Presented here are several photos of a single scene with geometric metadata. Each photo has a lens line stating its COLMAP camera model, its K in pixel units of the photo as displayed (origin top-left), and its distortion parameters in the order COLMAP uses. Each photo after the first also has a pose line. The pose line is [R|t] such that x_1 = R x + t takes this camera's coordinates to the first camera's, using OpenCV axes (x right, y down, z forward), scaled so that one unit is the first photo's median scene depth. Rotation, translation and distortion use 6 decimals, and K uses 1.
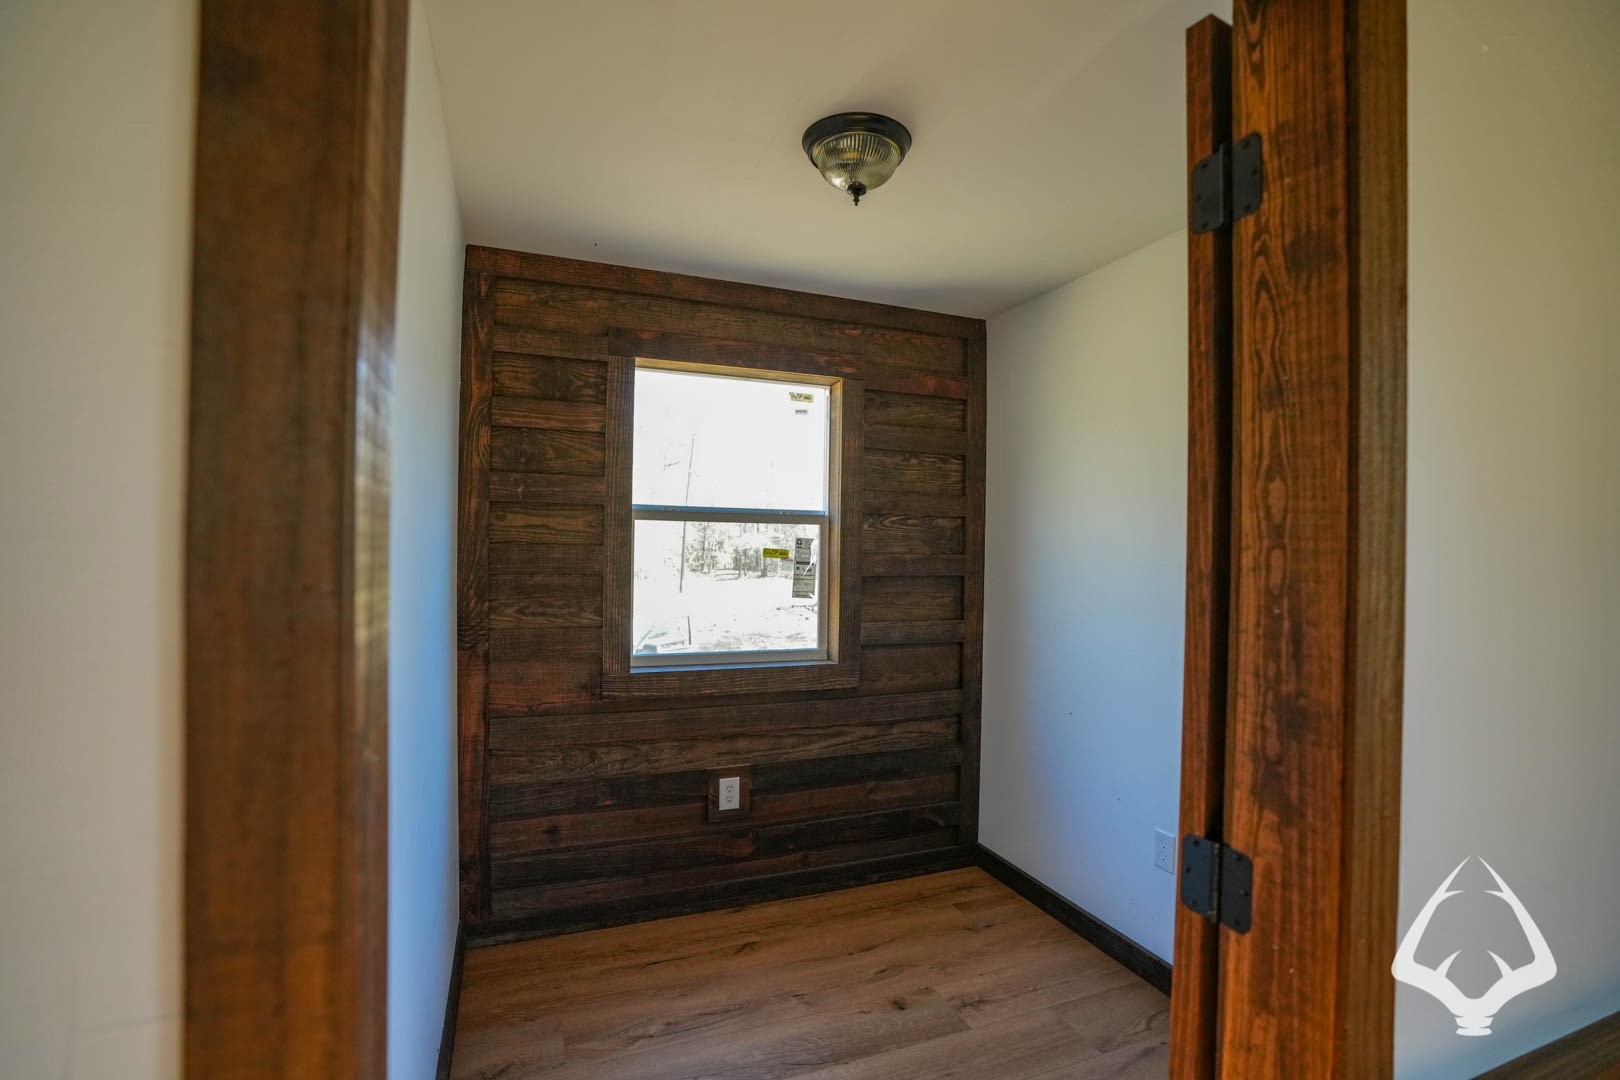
lens RADIAL K [[738.4, 0, 813.6], [0, 738.4, 544.8], [0, 0, 1]] dist [-0.064904, 0.022936]
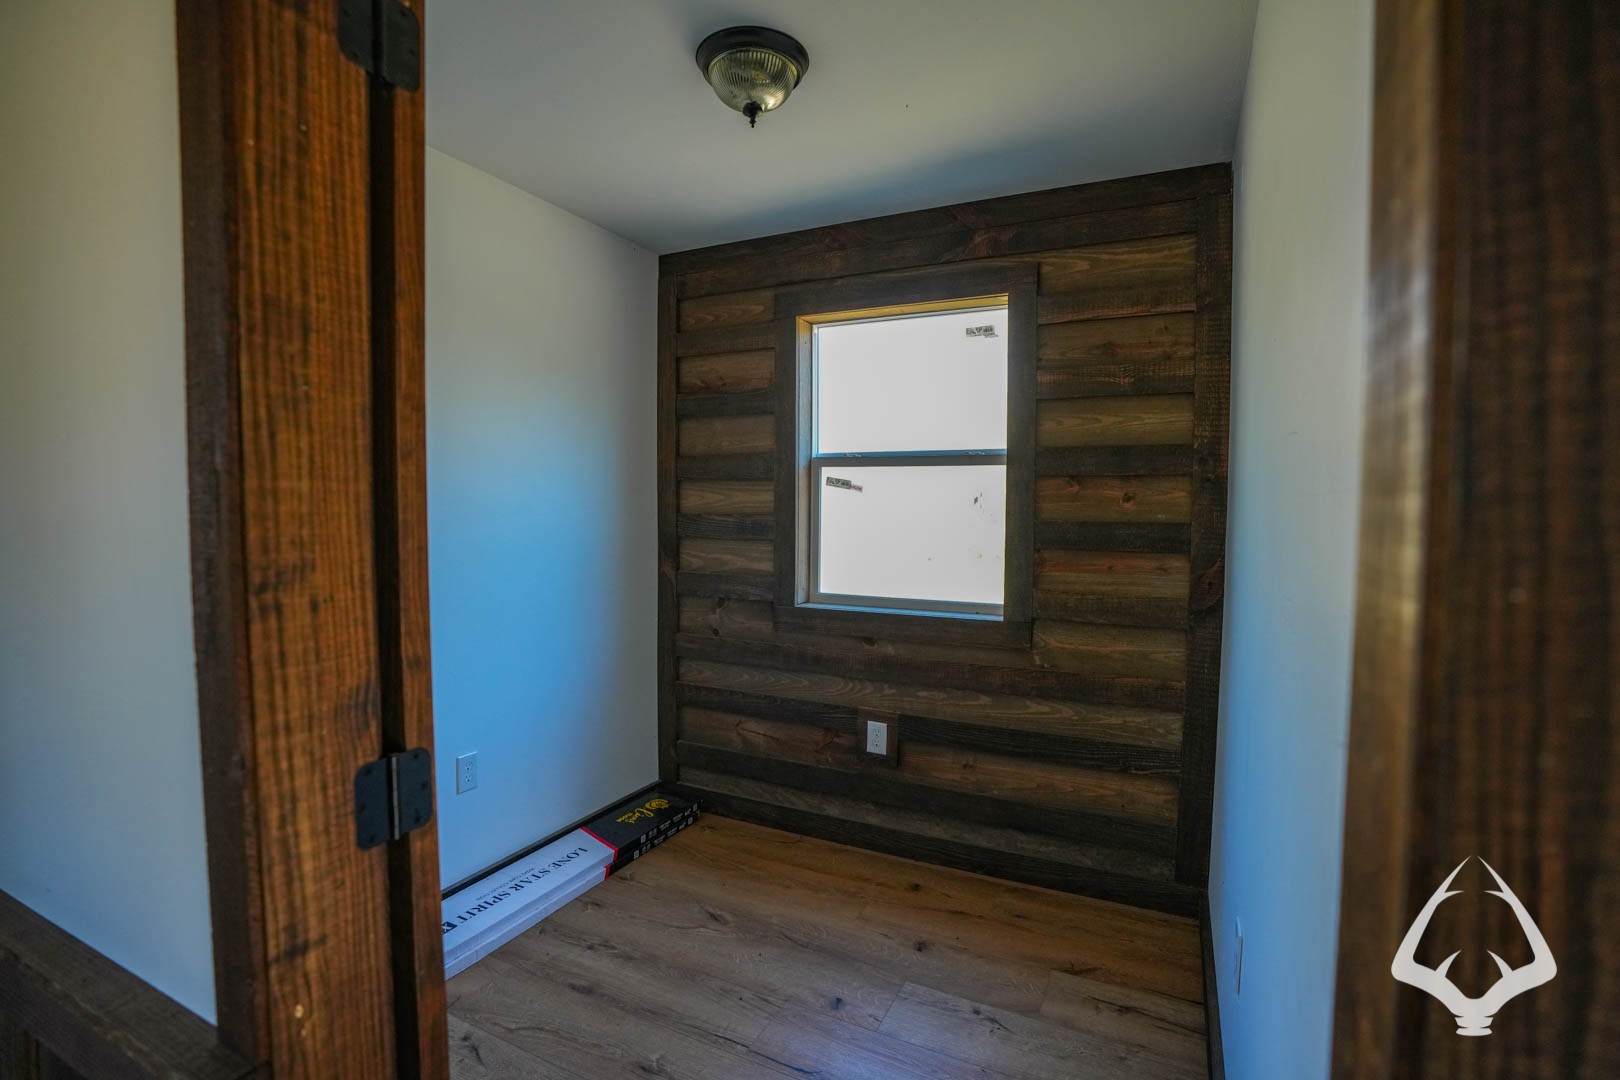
lens RADIAL K [[738.4, 0, 813.6], [0, 738.4, 544.8], [0, 0, 1]] dist [-0.064904, 0.022936]
pose [[0.658789, 0.045307, -0.750963, 0.574504], [0.008852, 0.997649, 0.067956, 0.006821], [0.752276, -0.051416, 0.656839, 0.284522]]
